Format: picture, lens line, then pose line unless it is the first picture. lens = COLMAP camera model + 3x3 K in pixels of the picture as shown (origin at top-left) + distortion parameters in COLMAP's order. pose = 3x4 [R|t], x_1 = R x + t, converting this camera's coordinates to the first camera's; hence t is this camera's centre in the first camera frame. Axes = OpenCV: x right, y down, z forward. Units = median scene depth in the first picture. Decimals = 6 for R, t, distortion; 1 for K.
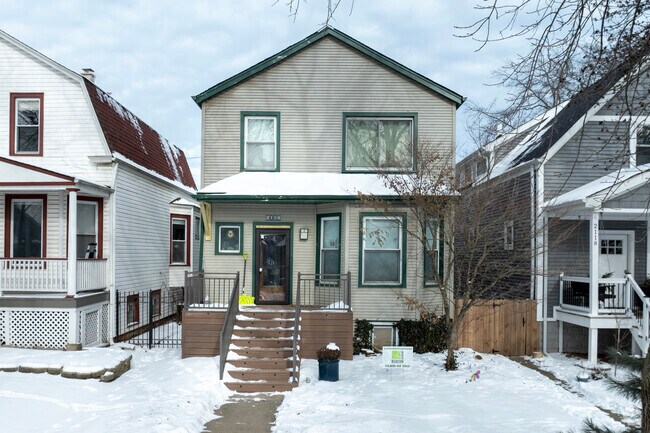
lens RADIAL K [[537.3, 0, 324.8], [0, 537.3, 254.3], [0, 0, 1]] dist [-0.010526, -0.011157]
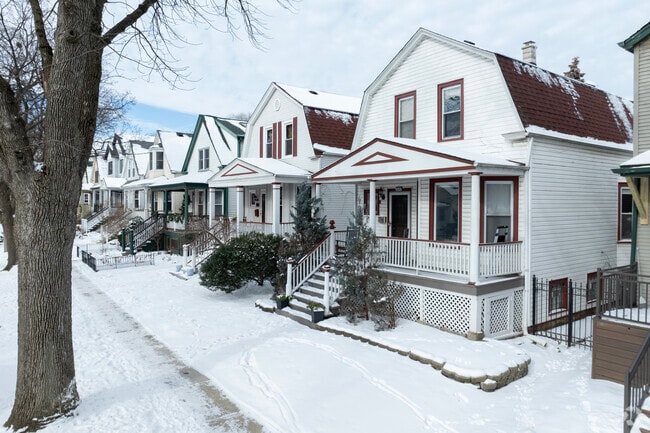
lens RADIAL K [[467.0, 0, 324.8], [0, 467.0, 210.0], [0, 0, 1]] dist [-0.039940, 0.001737]
pose [[0.592079, 0.004585, -0.805867, 0.040919], [0.002636, 0.999967, 0.007625, -0.053807], [0.805875, -0.006639, 0.592048, 0.249023]]
